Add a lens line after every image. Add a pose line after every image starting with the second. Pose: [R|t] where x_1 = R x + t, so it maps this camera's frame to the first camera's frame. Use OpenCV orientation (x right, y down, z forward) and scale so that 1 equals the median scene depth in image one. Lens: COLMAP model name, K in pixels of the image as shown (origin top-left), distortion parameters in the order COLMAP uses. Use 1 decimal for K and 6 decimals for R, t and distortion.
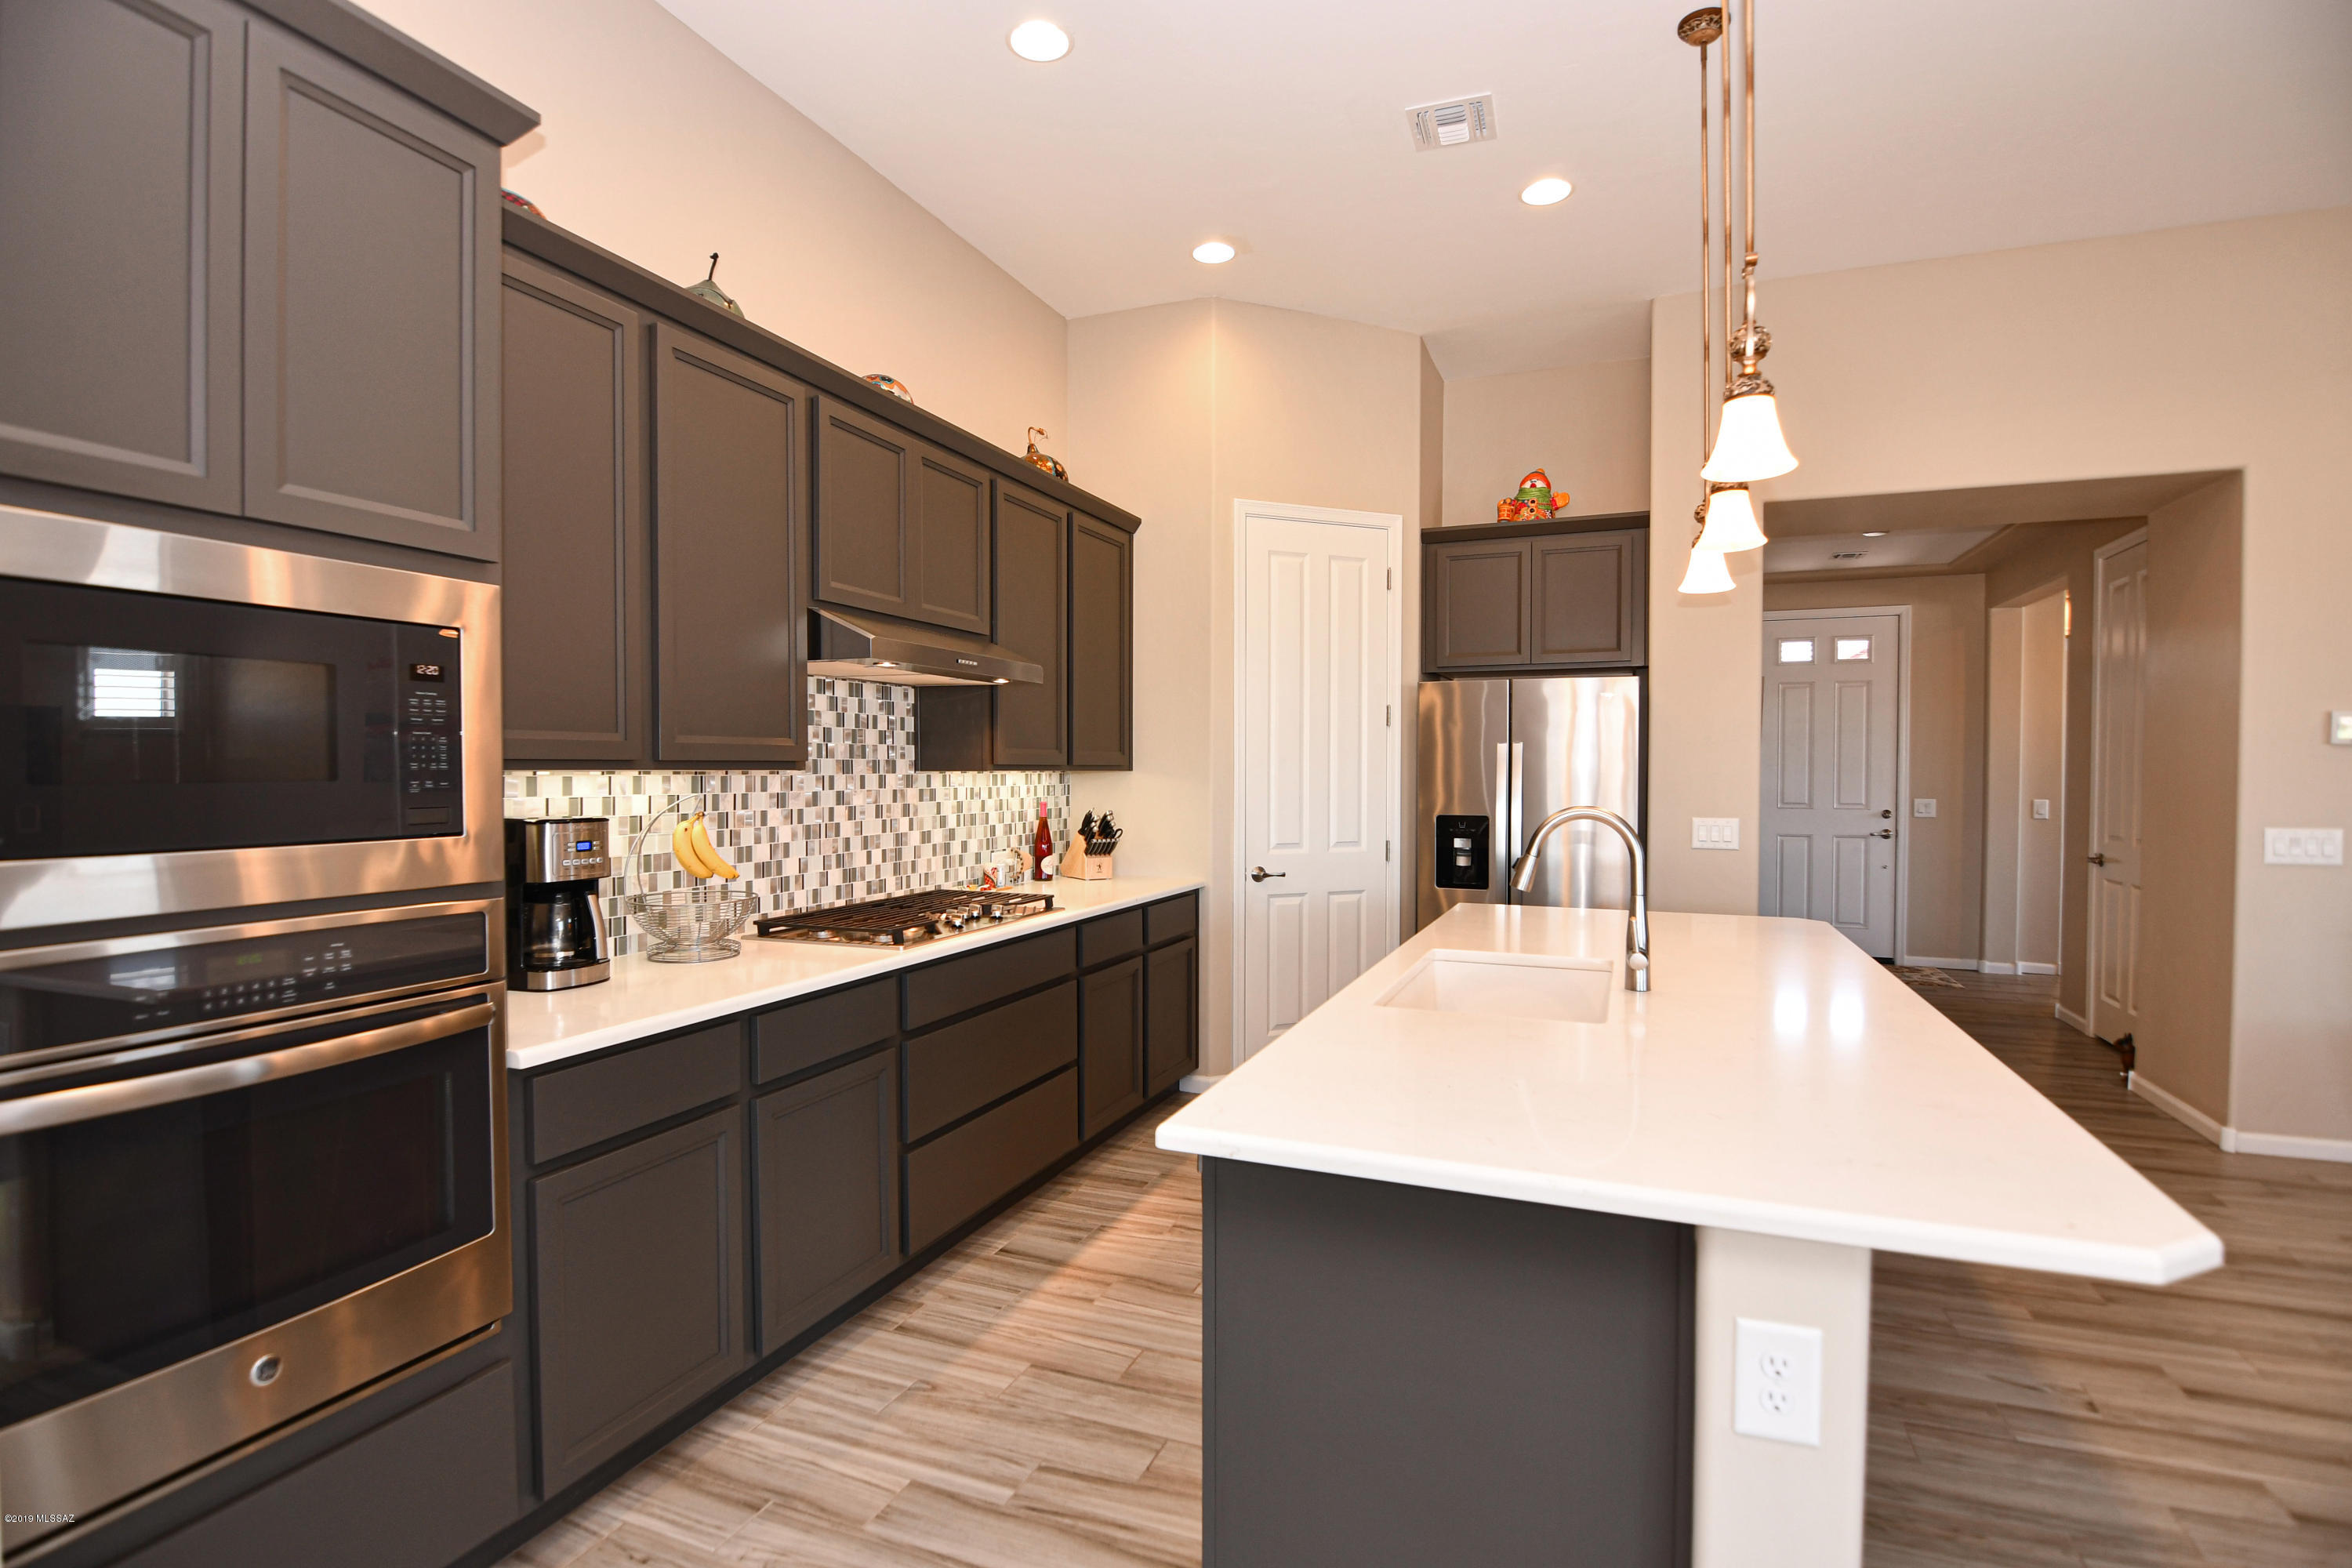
lens RADIAL K [[1138.6, 0, 1161.5], [0, 1138.6, 792.3], [0, 0, 1]] dist [-0.007220, -0.008464]
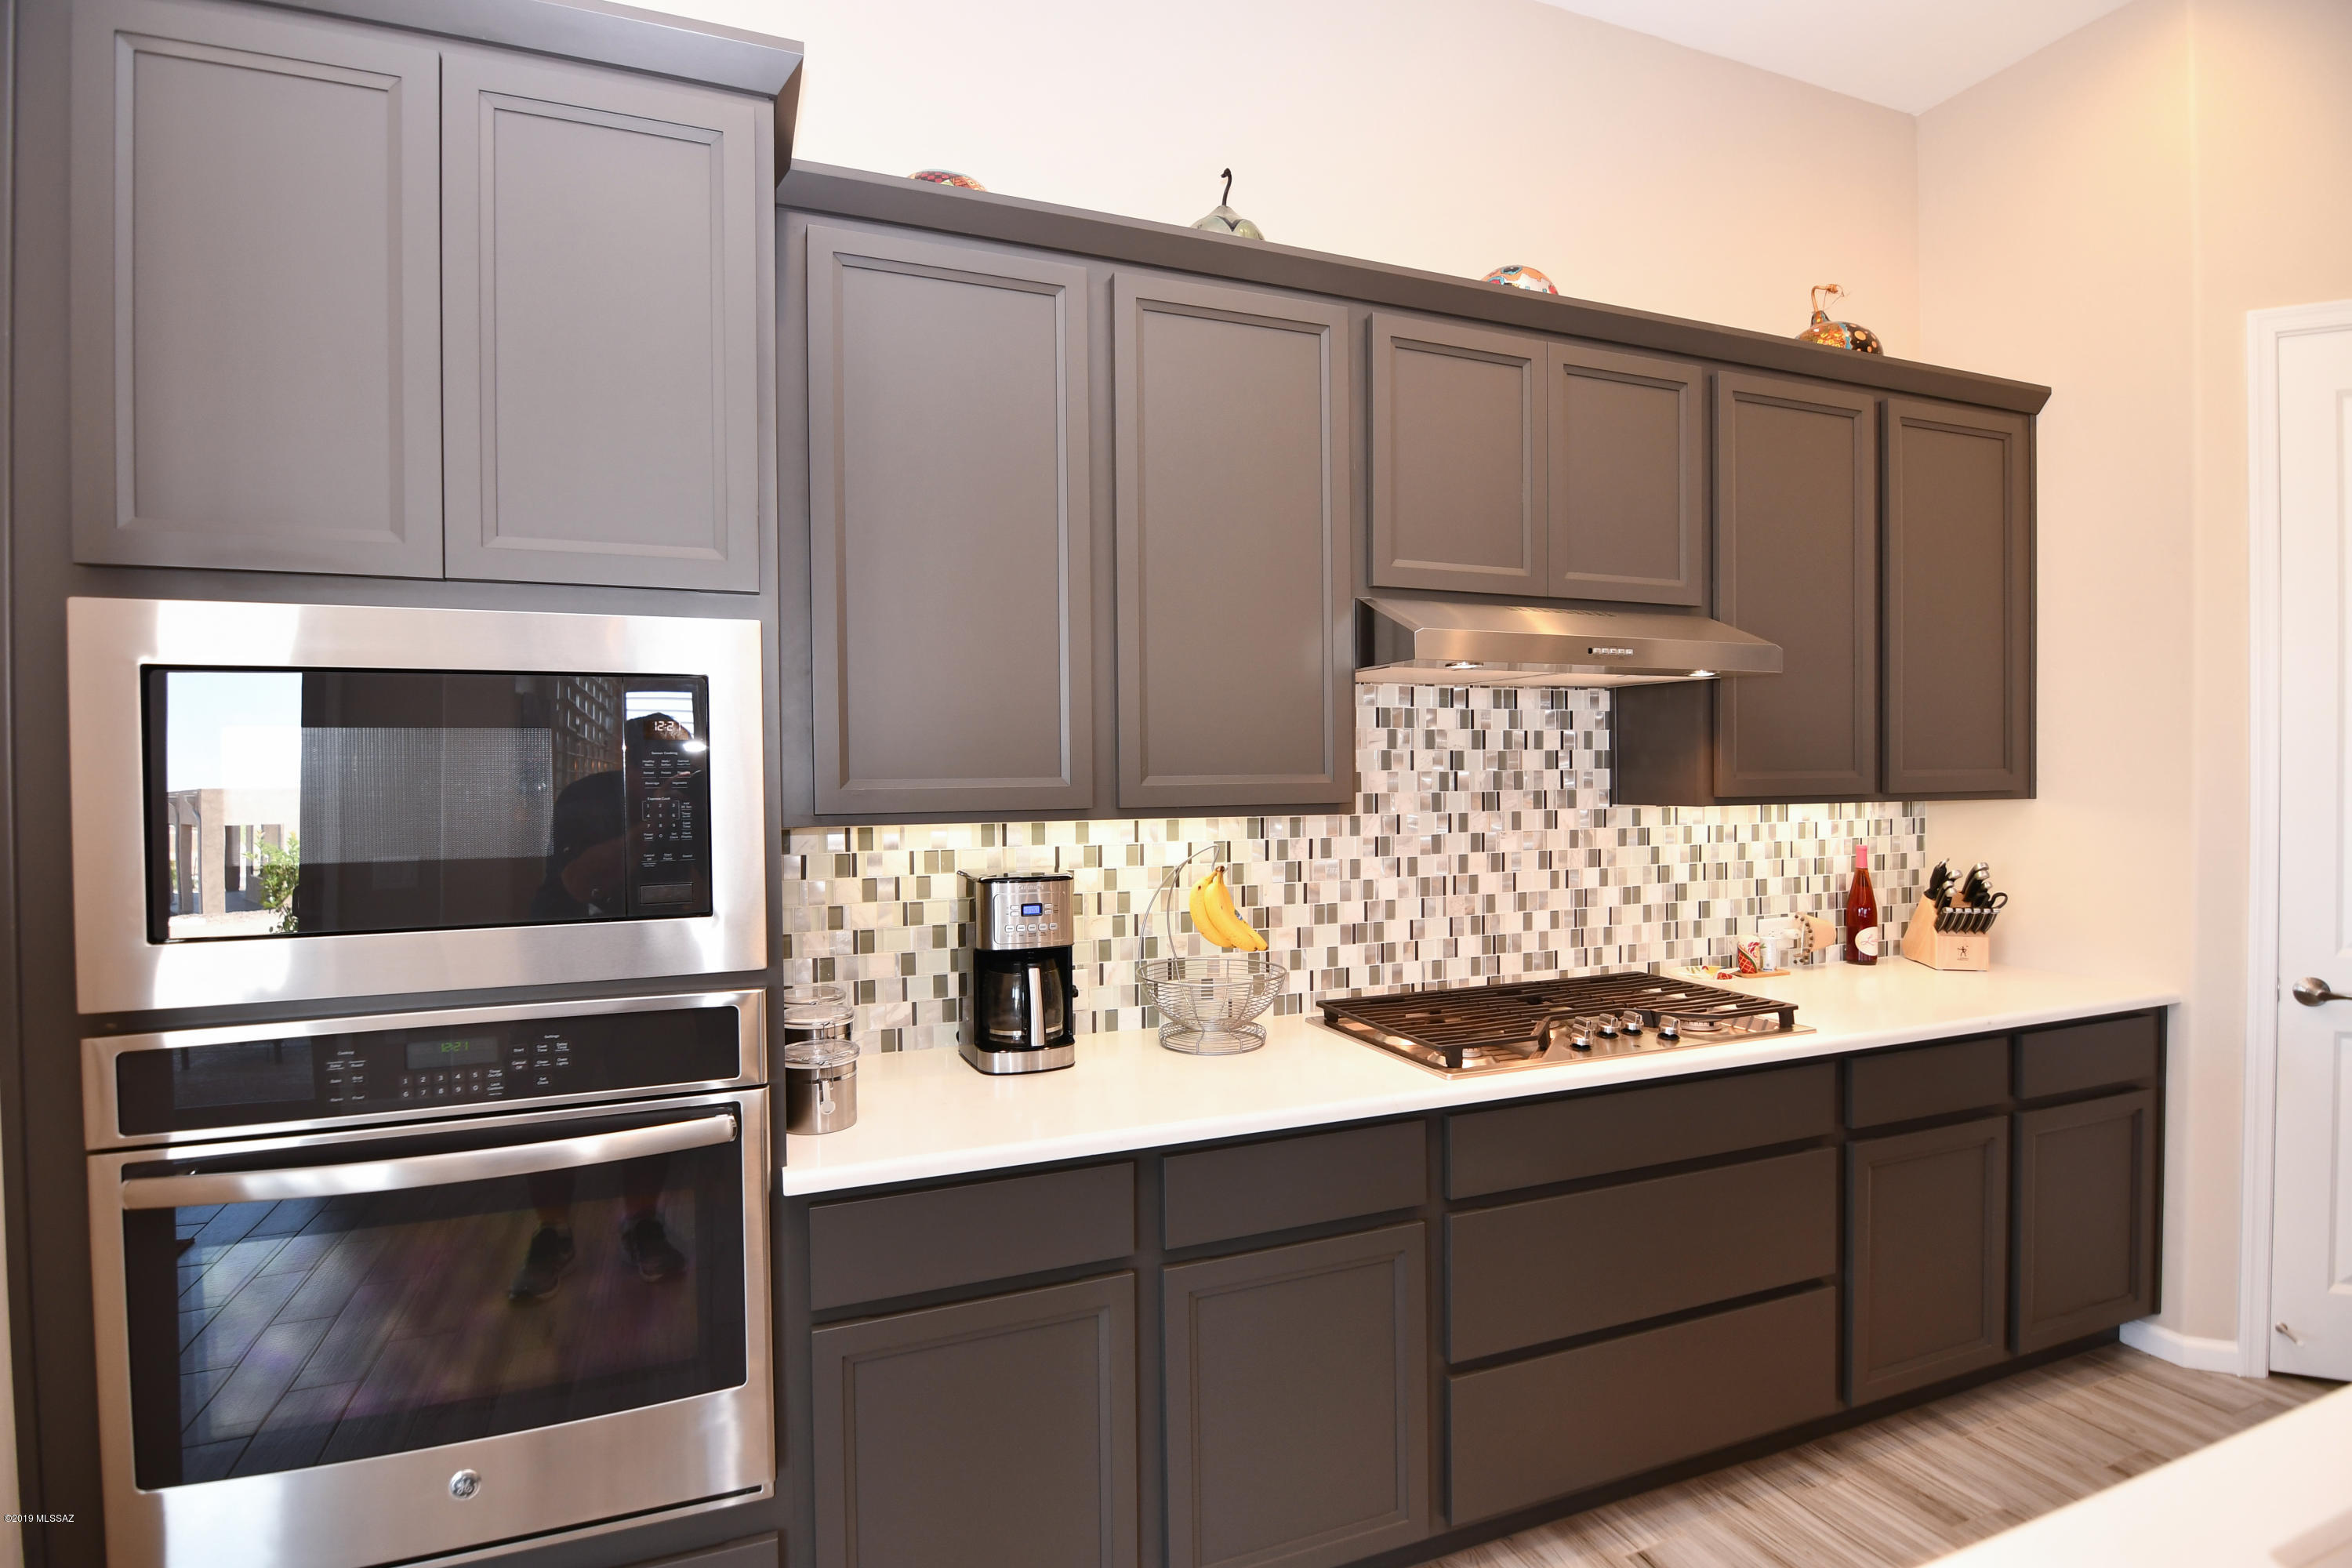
lens RADIAL K [[1138.6, 0, 1164.4], [0, 1138.6, 791.8], [0, 0, 1]] dist [-0.007220, -0.008464]
pose [[0.694964, 0.004672, -0.719029, 0.114602], [-0.005059, 0.999986, 0.001607, -0.028168], [0.719026, 0.002521, 0.694978, 0.309571]]
